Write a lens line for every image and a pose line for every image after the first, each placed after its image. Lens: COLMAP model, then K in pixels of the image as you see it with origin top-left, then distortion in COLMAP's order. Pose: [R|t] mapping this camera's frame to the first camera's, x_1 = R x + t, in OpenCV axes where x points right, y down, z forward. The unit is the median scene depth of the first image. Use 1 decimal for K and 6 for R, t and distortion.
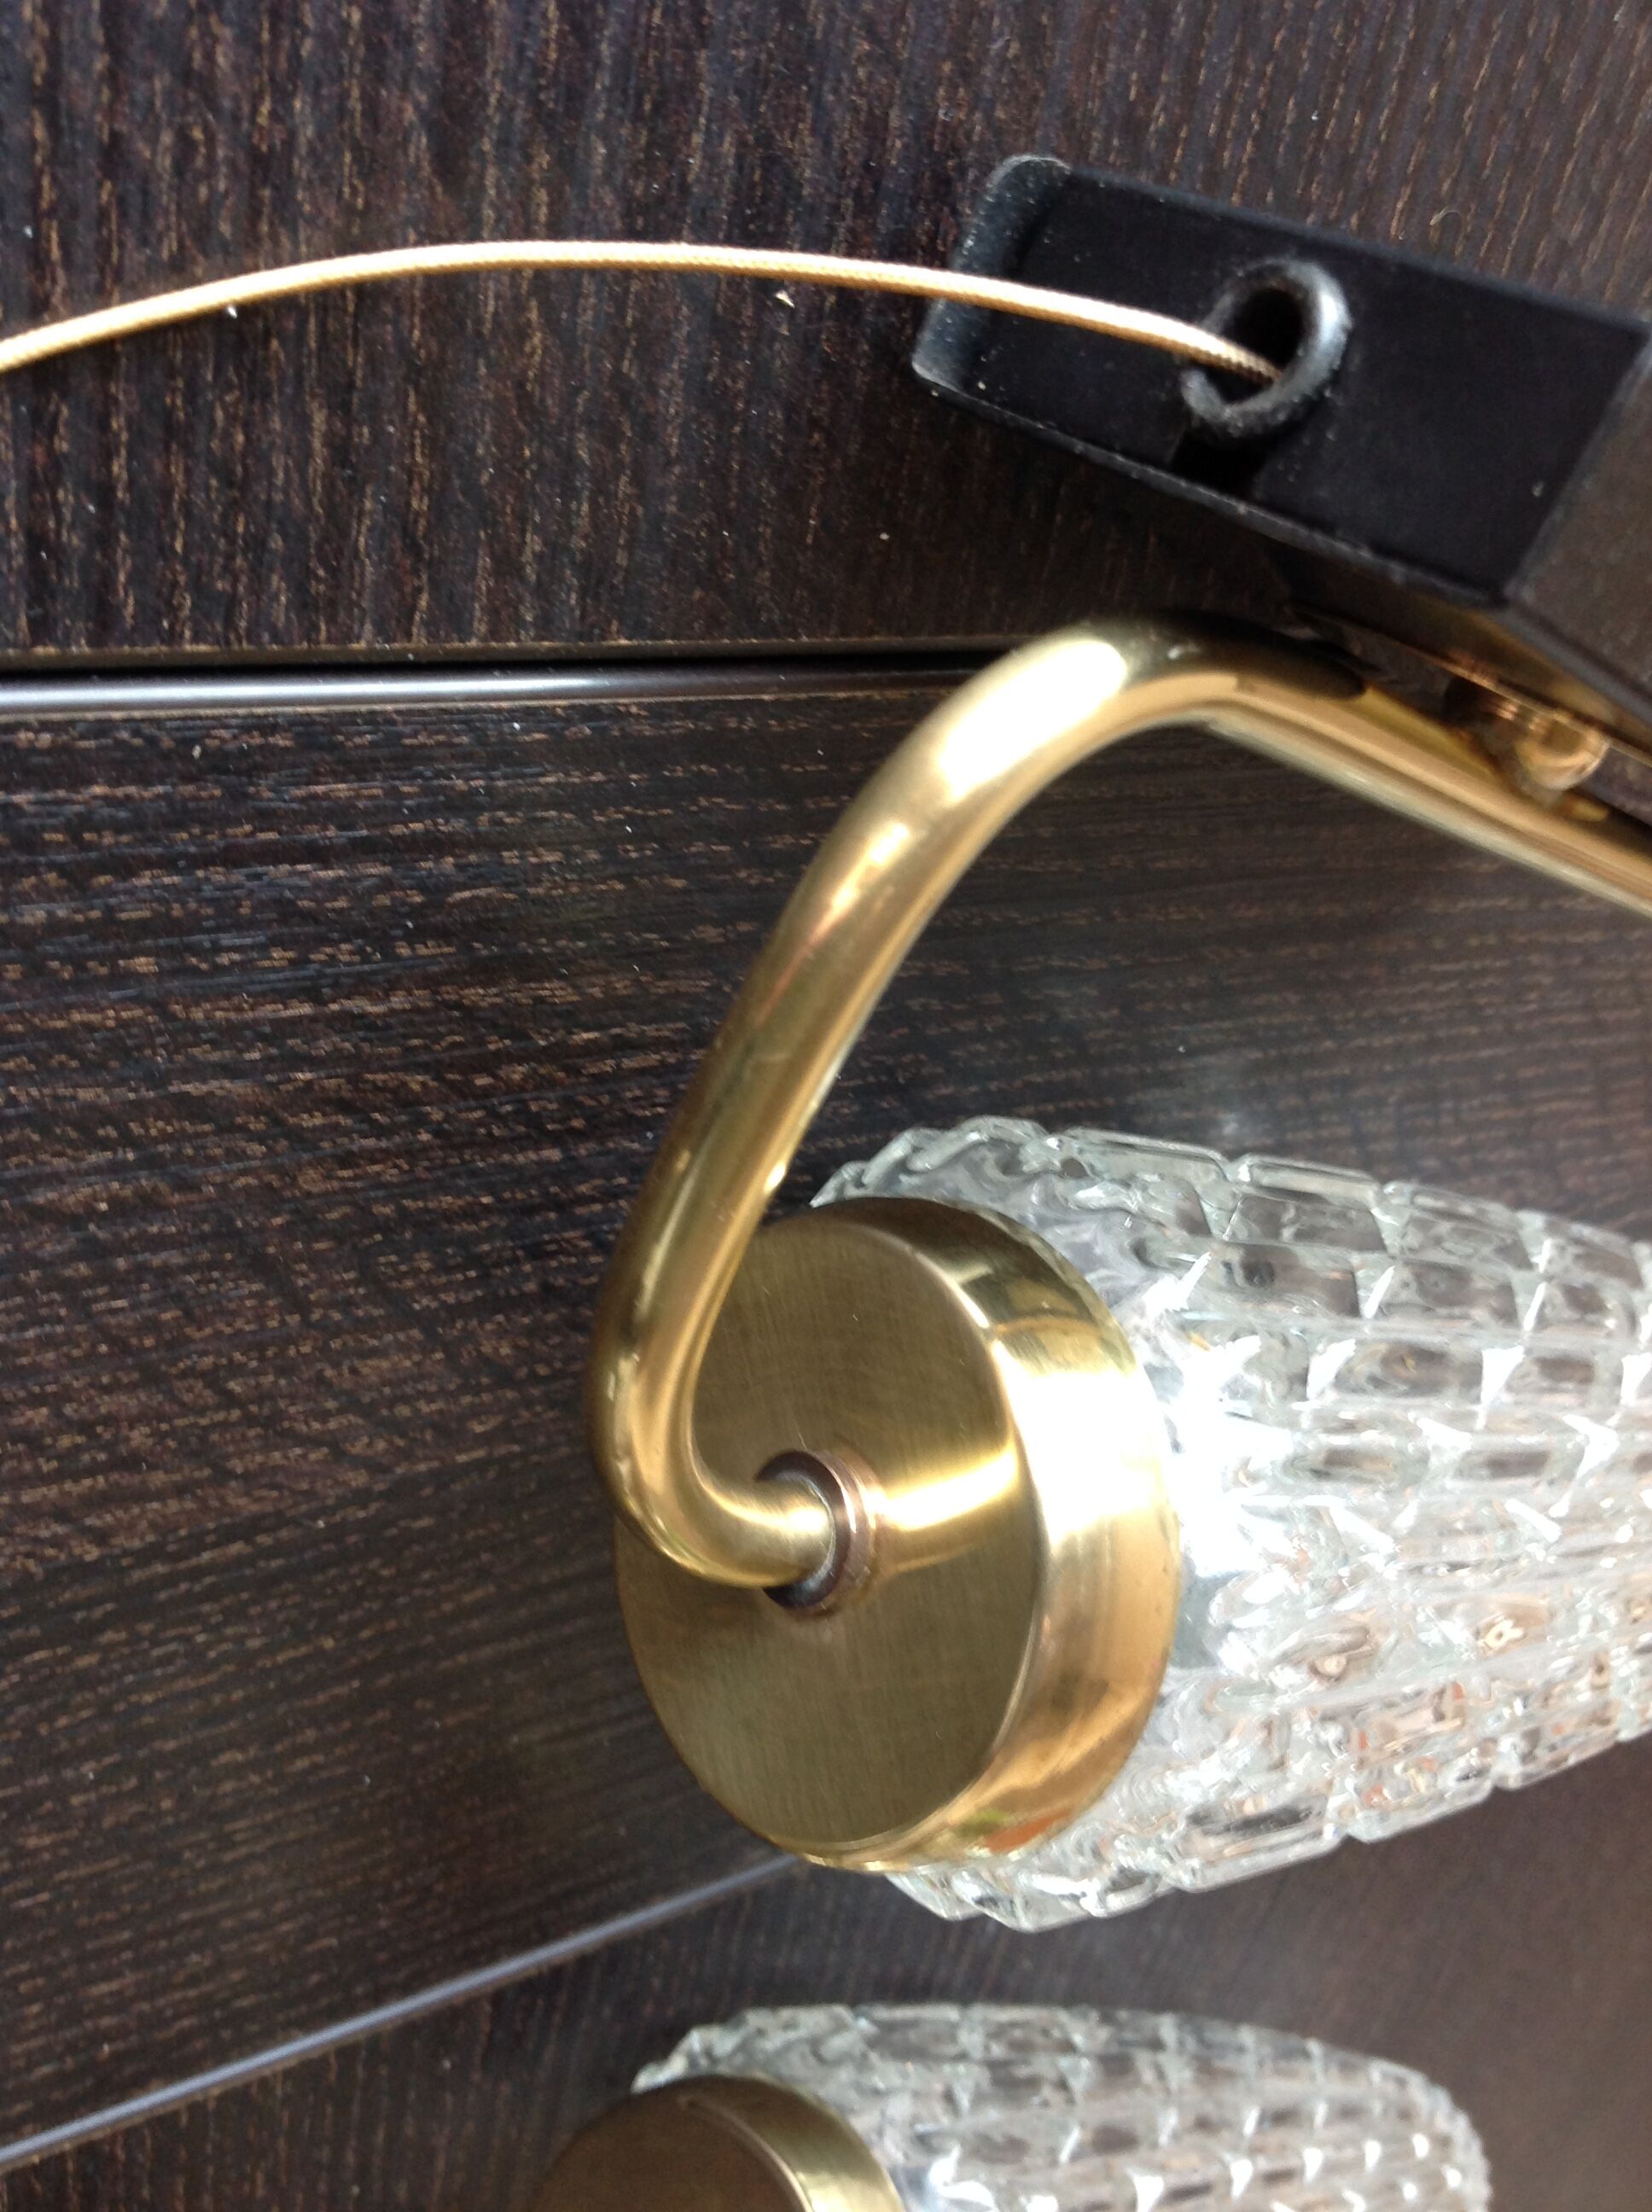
lens RADIAL K [[2245.8, 0, 826.0], [0, 2245.8, 1106.0], [0, 0, 1]] dist [0.133327, -0.354712]
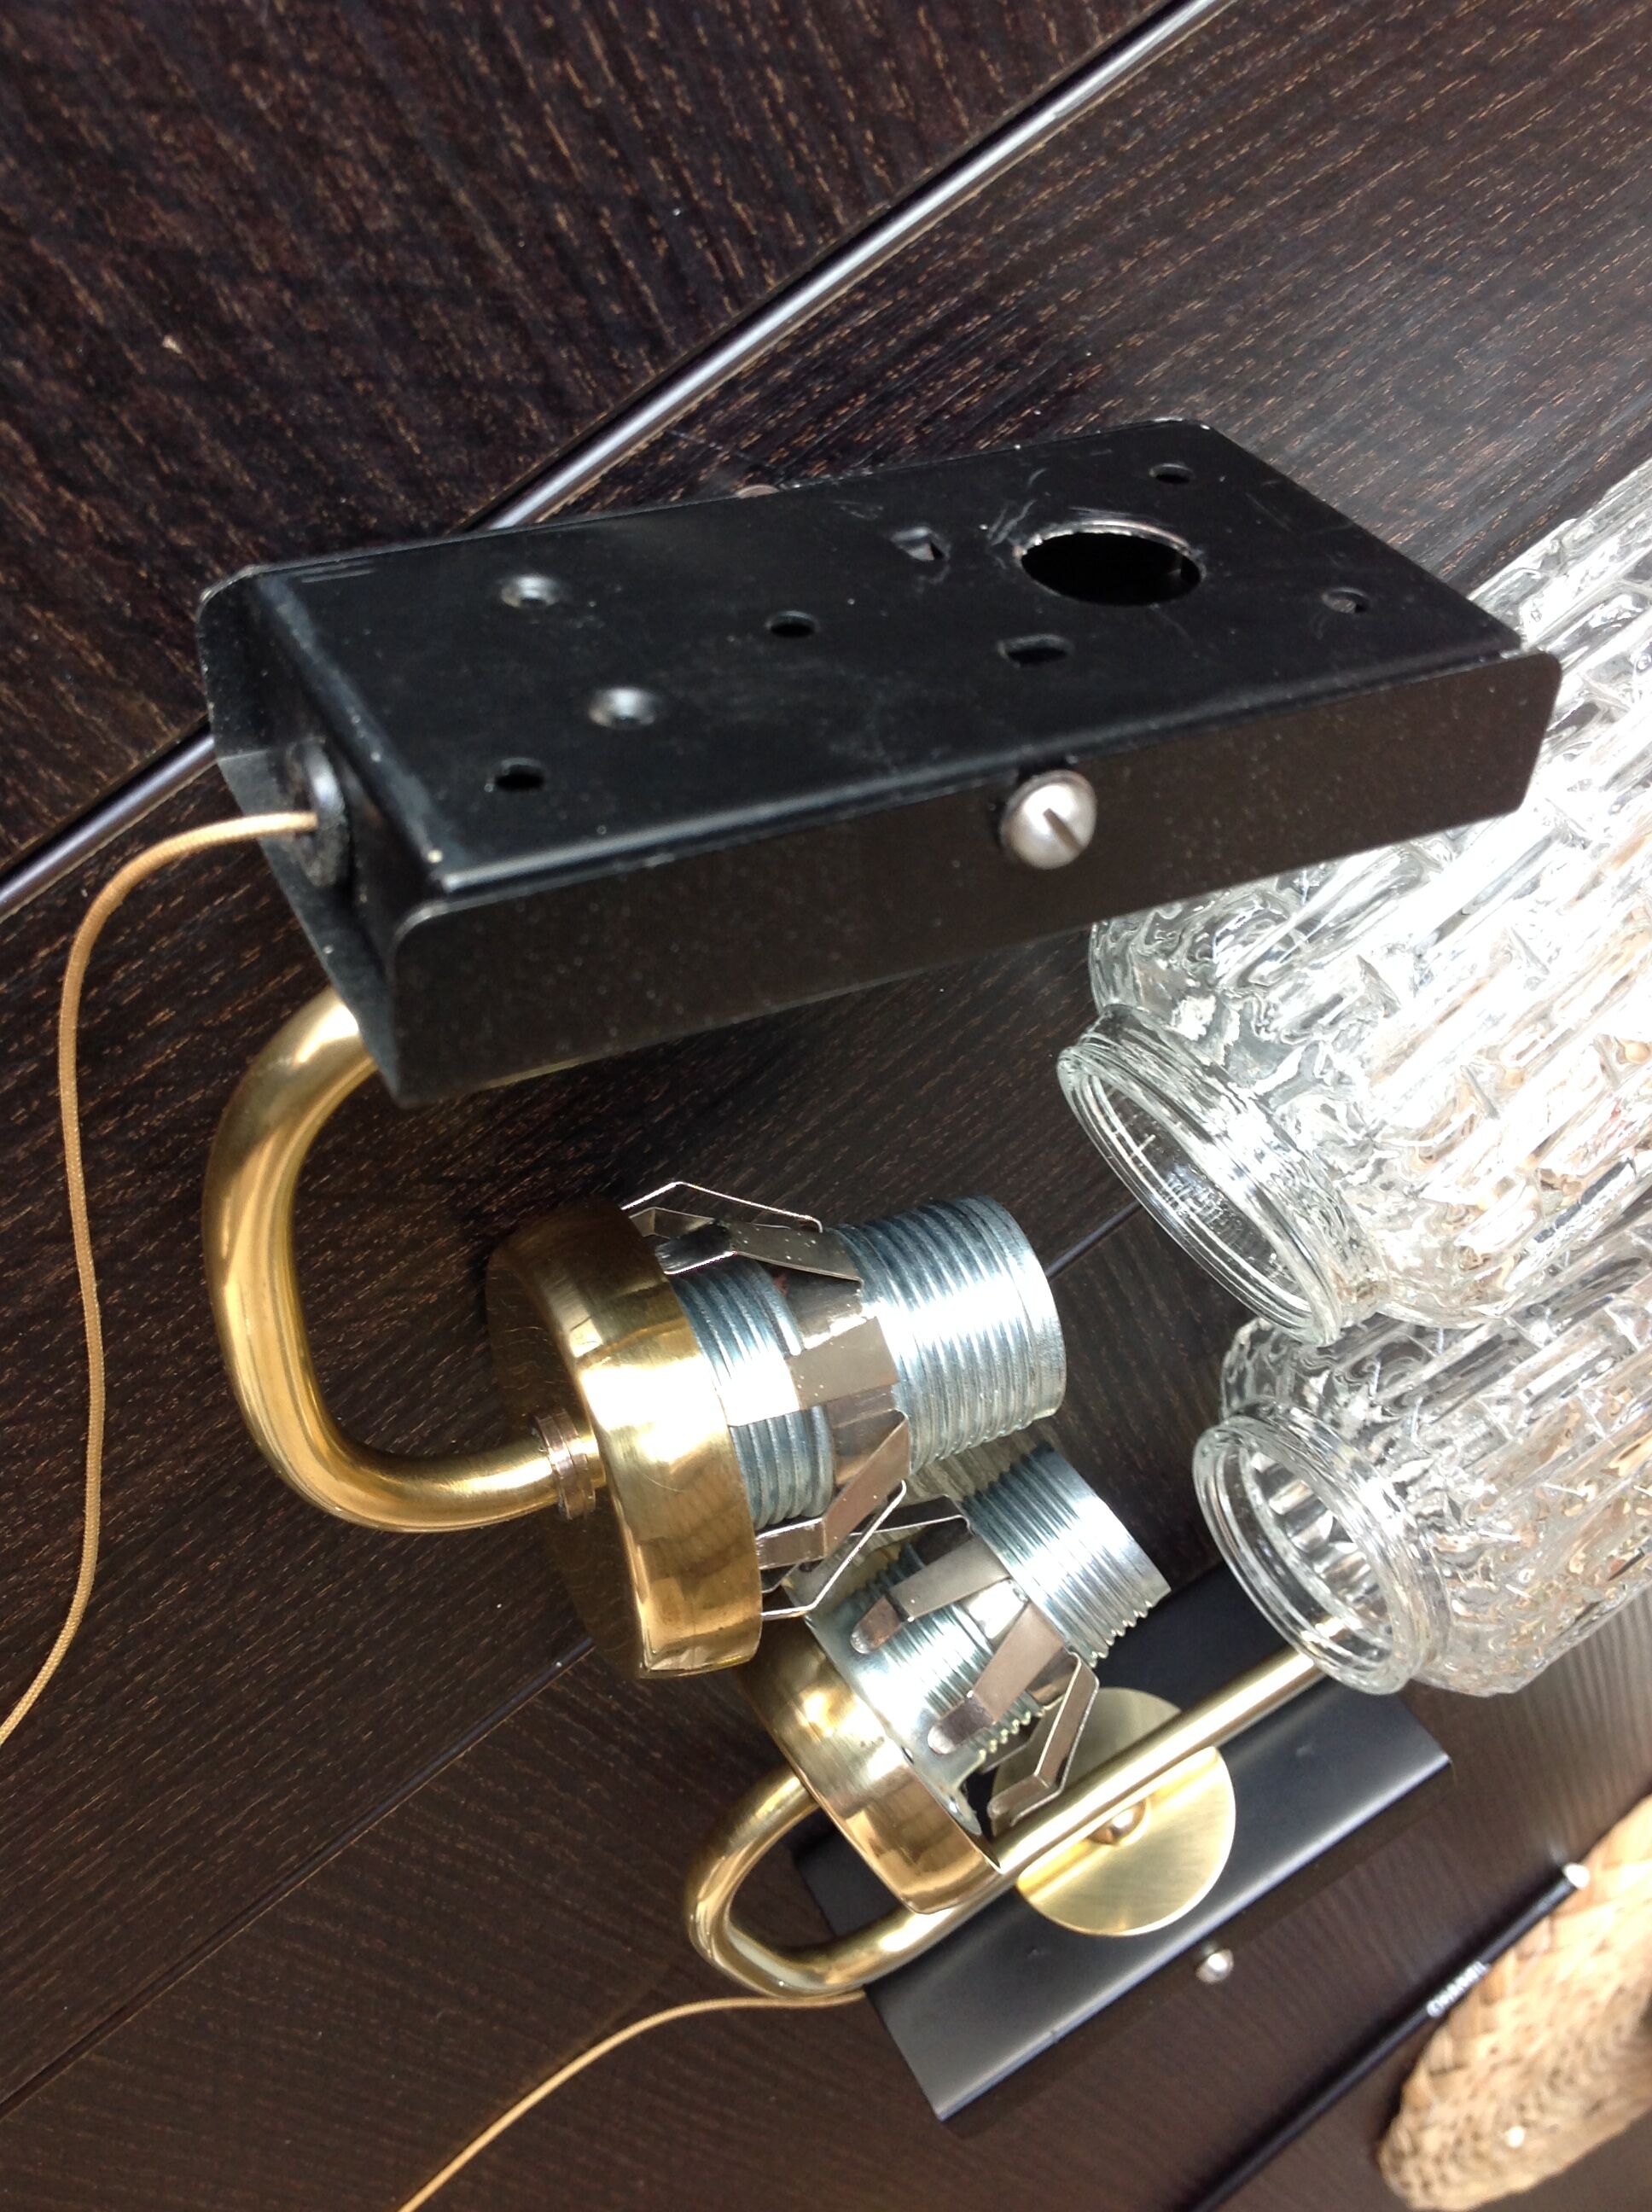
lens RADIAL K [[2245.8, 0, 826.0], [0, 2245.8, 1106.0], [0, 0, 1]] dist [0.133327, -0.354712]
pose [[0.844909, -0.294537, -0.446516, 0.631224], [0.458454, 0.828801, 0.320794, -0.276473], [0.275587, -0.475749, 0.835293, -0.039075]]
